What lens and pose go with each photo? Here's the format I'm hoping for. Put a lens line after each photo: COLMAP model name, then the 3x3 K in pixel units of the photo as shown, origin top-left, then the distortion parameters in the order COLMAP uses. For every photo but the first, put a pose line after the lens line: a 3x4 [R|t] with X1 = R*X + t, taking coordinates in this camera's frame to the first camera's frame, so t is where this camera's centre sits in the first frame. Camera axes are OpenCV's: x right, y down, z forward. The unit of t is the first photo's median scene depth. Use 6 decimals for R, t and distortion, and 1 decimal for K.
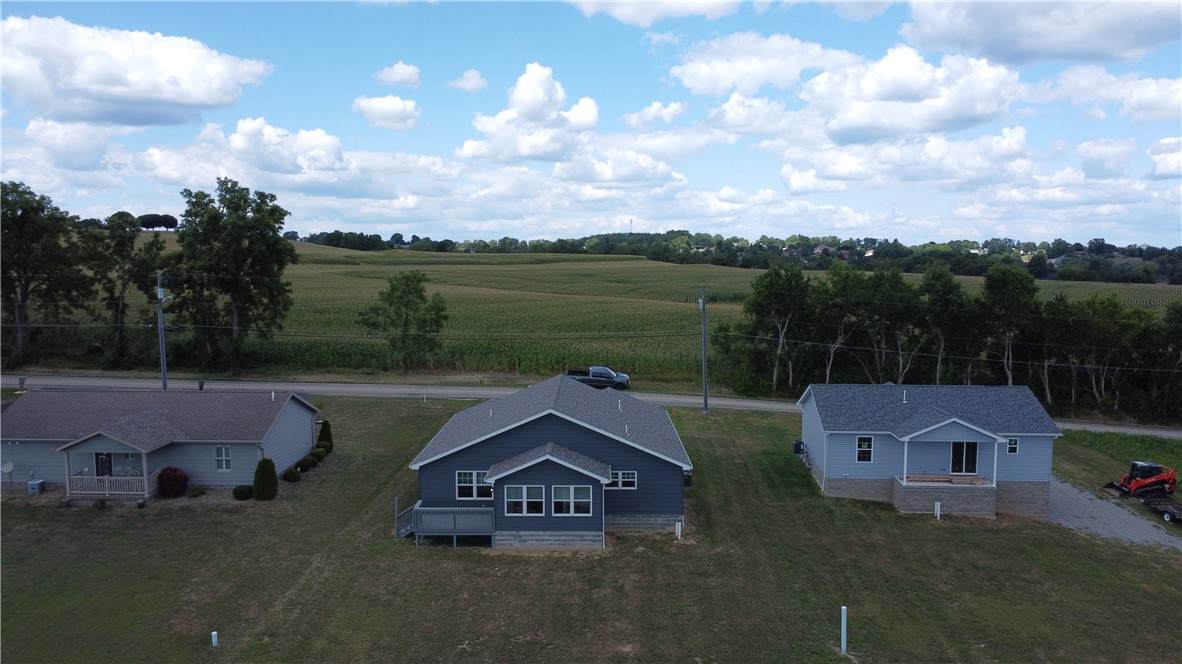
lens RADIAL K [[862.6, 0, 591.0], [0, 862.6, 332.0], [0, 0, 1]] dist [-0.010846, -0.041756]
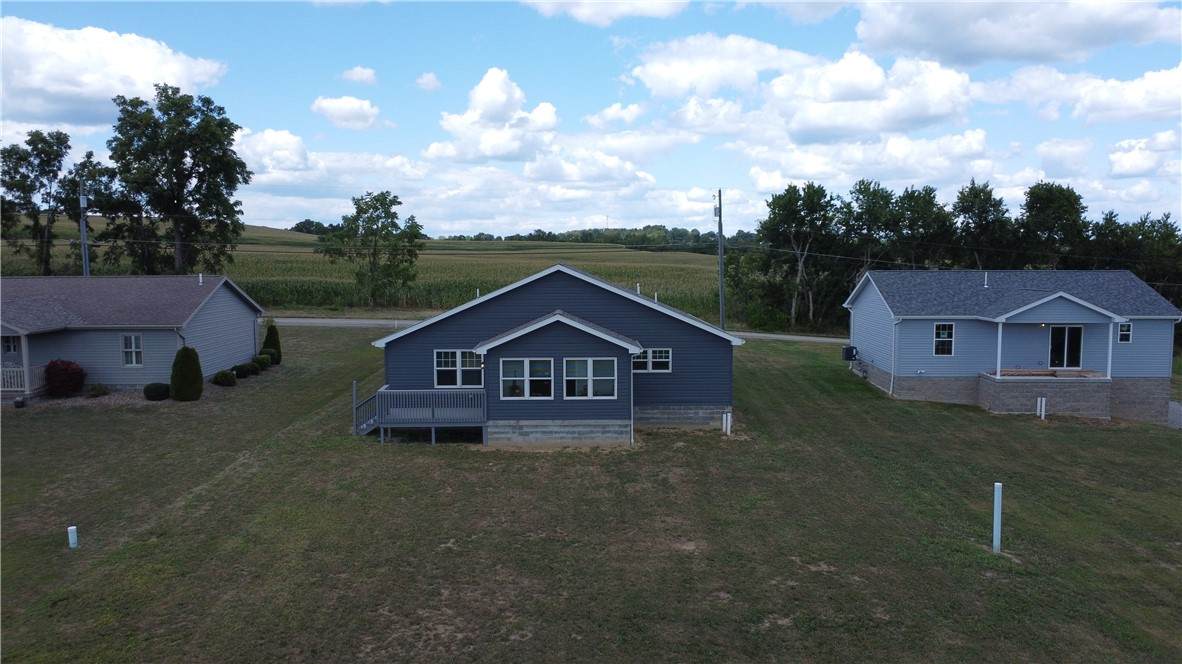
lens RADIAL K [[862.6, 0, 591.0], [0, 862.6, 332.0], [0, 0, 1]] dist [-0.010846, -0.041756]
pose [[0.999585, -0.006361, 0.028089, -0.039656], [0.006345, 0.999980, 0.000669, 0.145625], [-0.028093, -0.000491, 0.999605, 0.236274]]
